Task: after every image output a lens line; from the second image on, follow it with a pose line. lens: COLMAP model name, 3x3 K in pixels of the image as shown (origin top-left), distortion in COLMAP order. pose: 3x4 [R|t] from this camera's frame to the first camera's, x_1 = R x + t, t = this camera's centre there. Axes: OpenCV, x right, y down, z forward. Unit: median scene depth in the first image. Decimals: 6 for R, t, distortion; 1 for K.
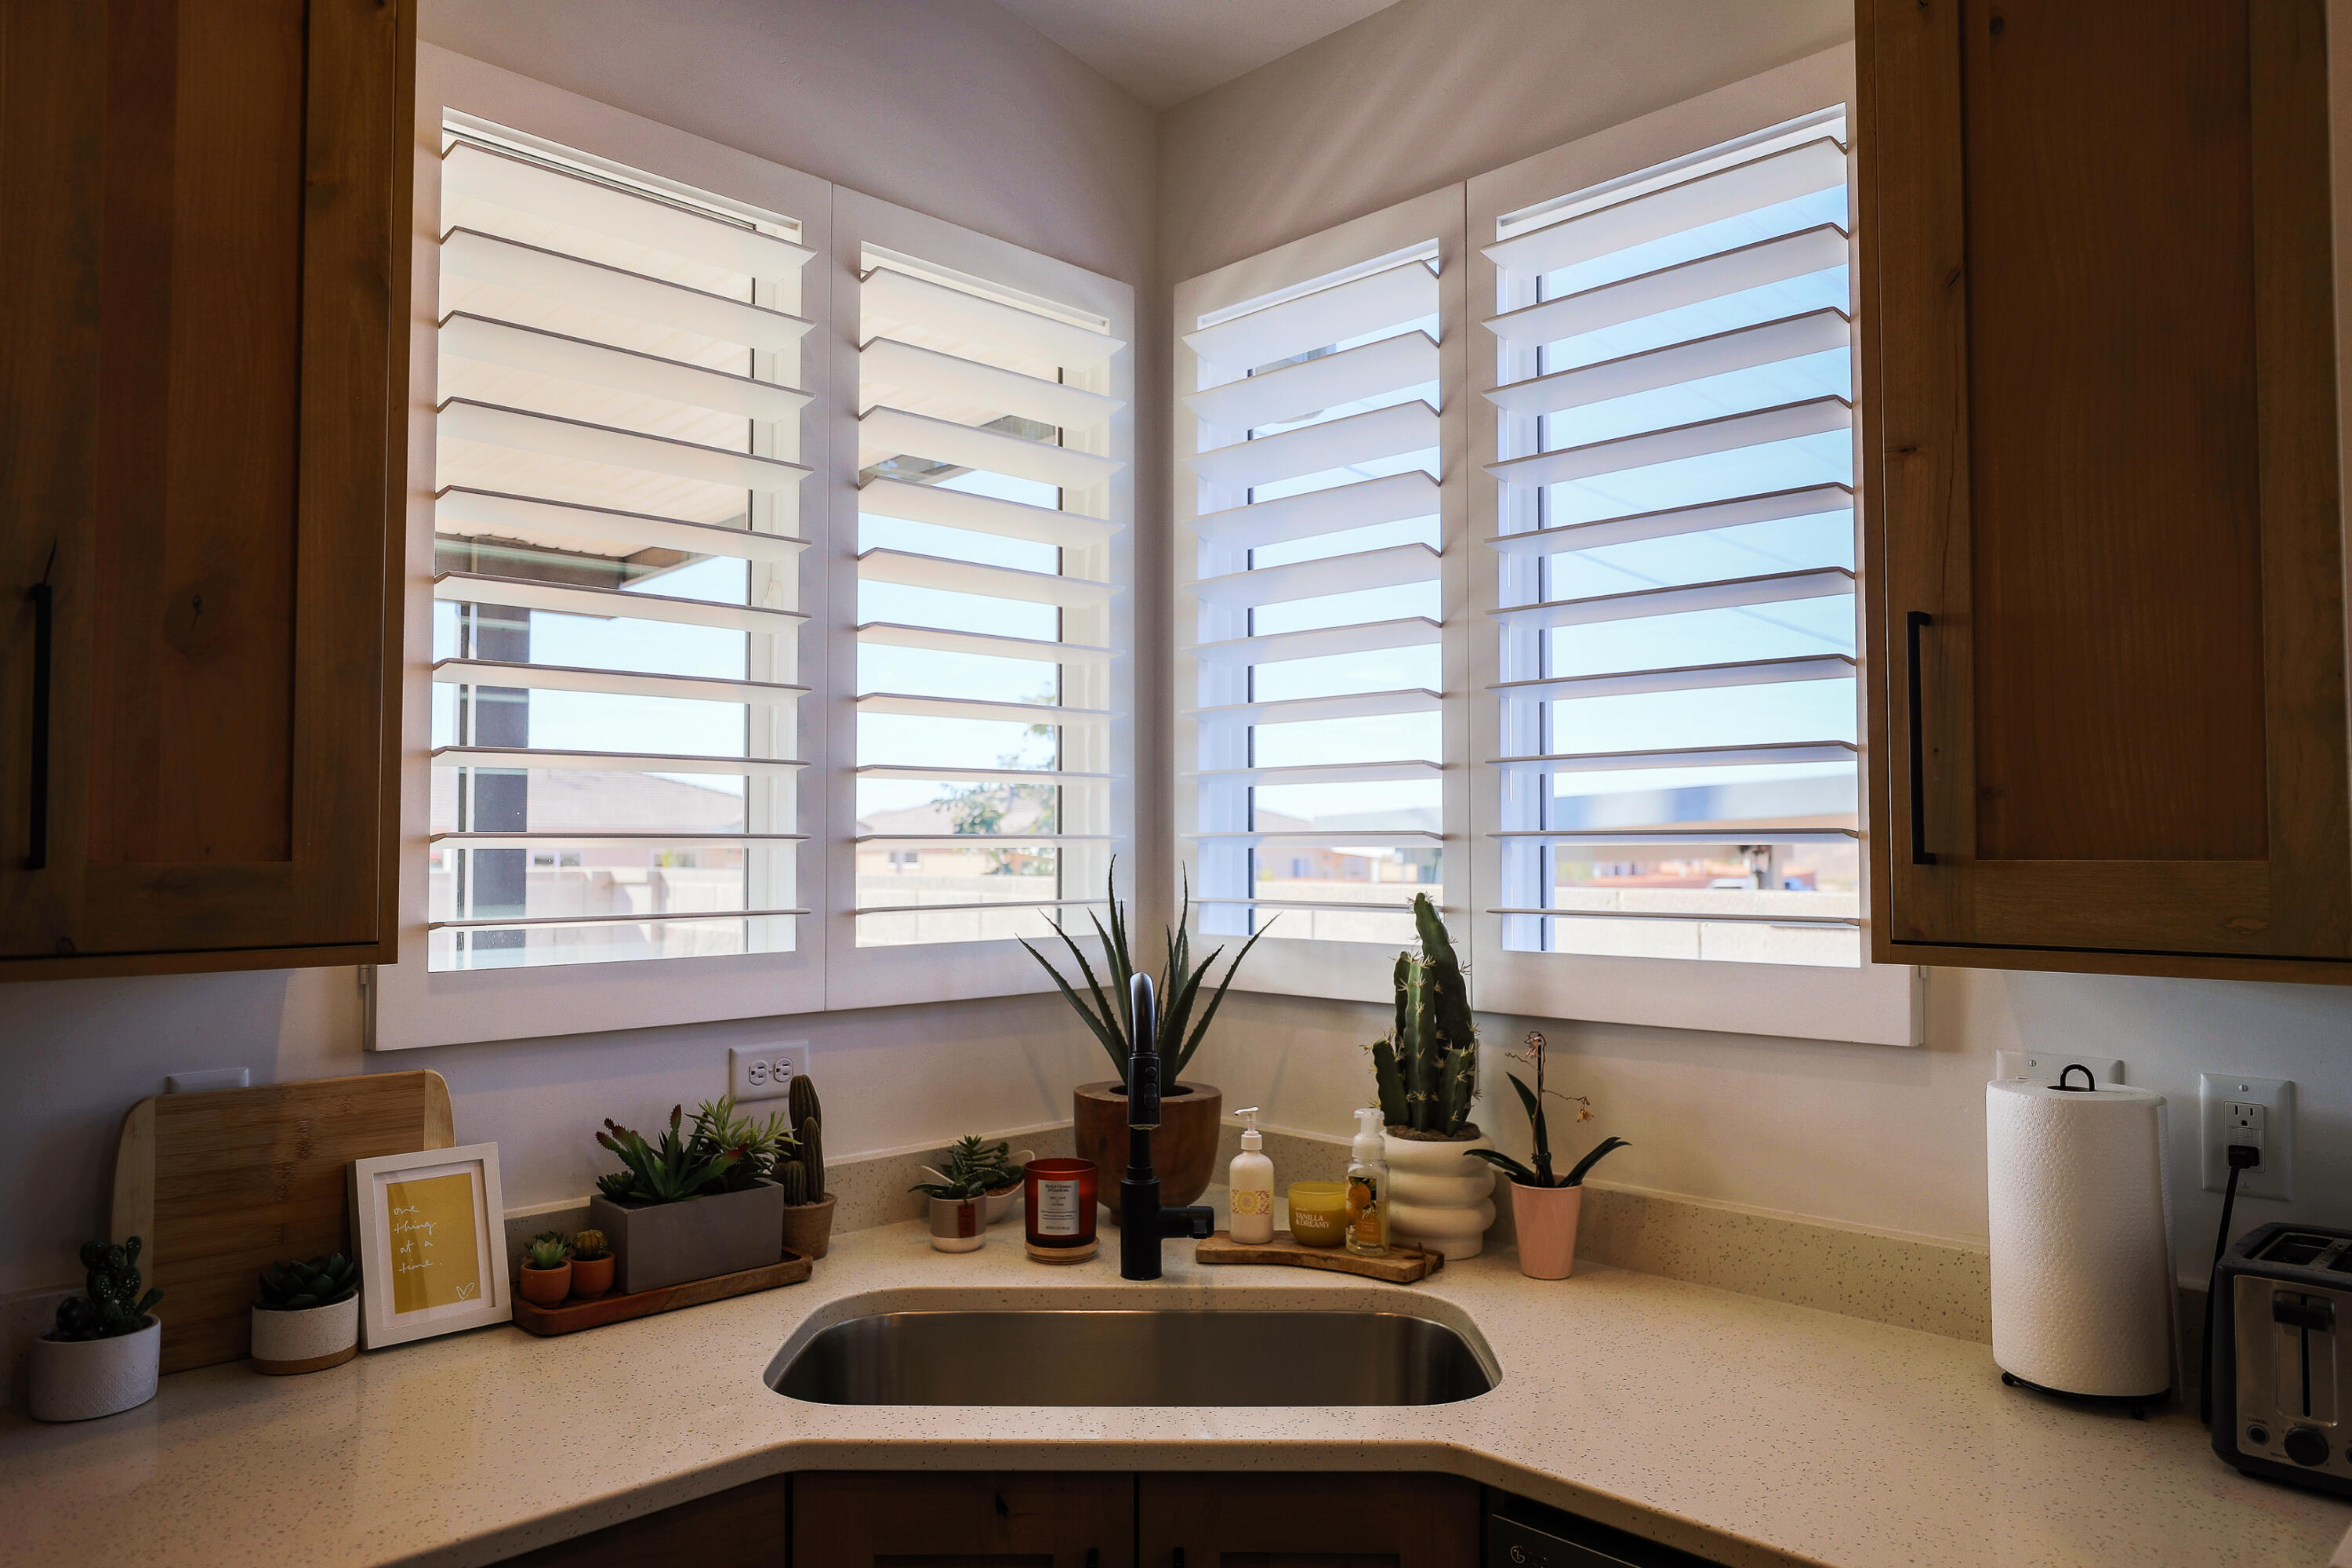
lens RADIAL K [[1562.5, 0, 1174.9], [0, 1562.5, 803.2], [0, 0, 1]] dist [0.009741, 0.002963]
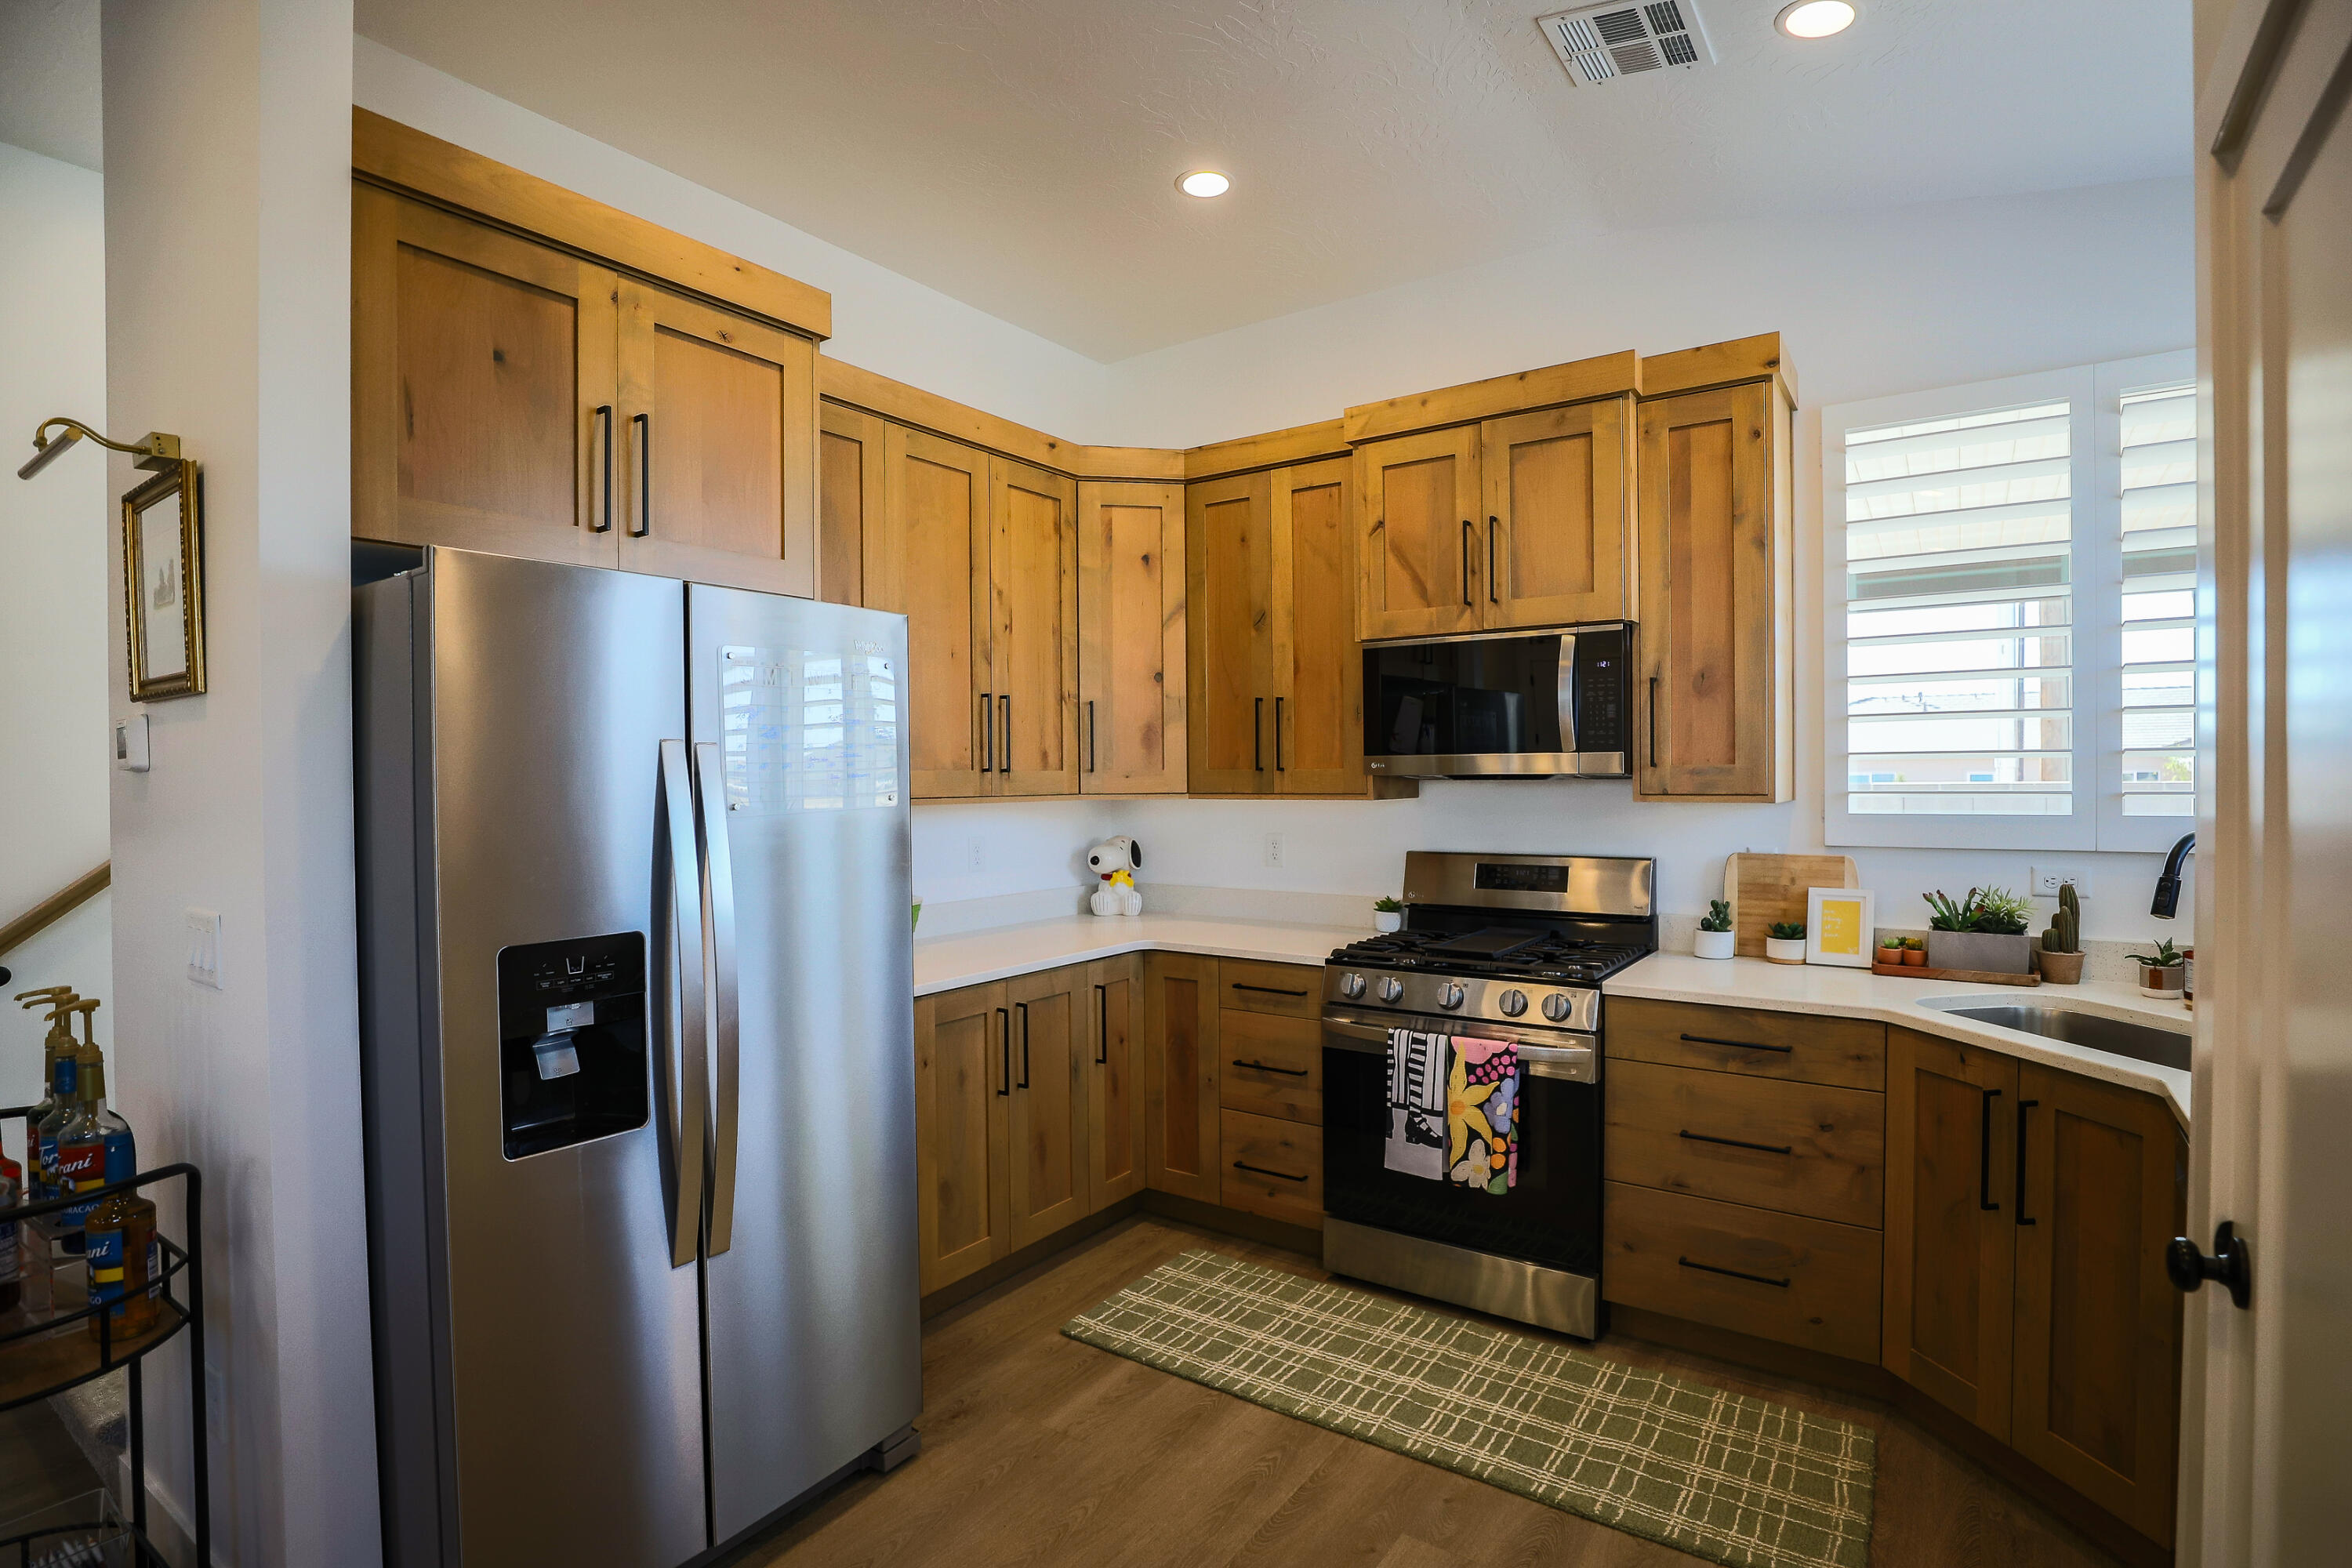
lens RADIAL K [[1138.3, 0, 1176.4], [0, 1138.3, 789.7], [0, 0, 1]] dist [-0.039869, -0.000366]
pose [[0.186617, 0.011576, -0.982364, 1.003842], [0.034778, 0.999226, 0.018382, 0.009448], [0.981817, -0.037595, 0.186070, -0.283727]]
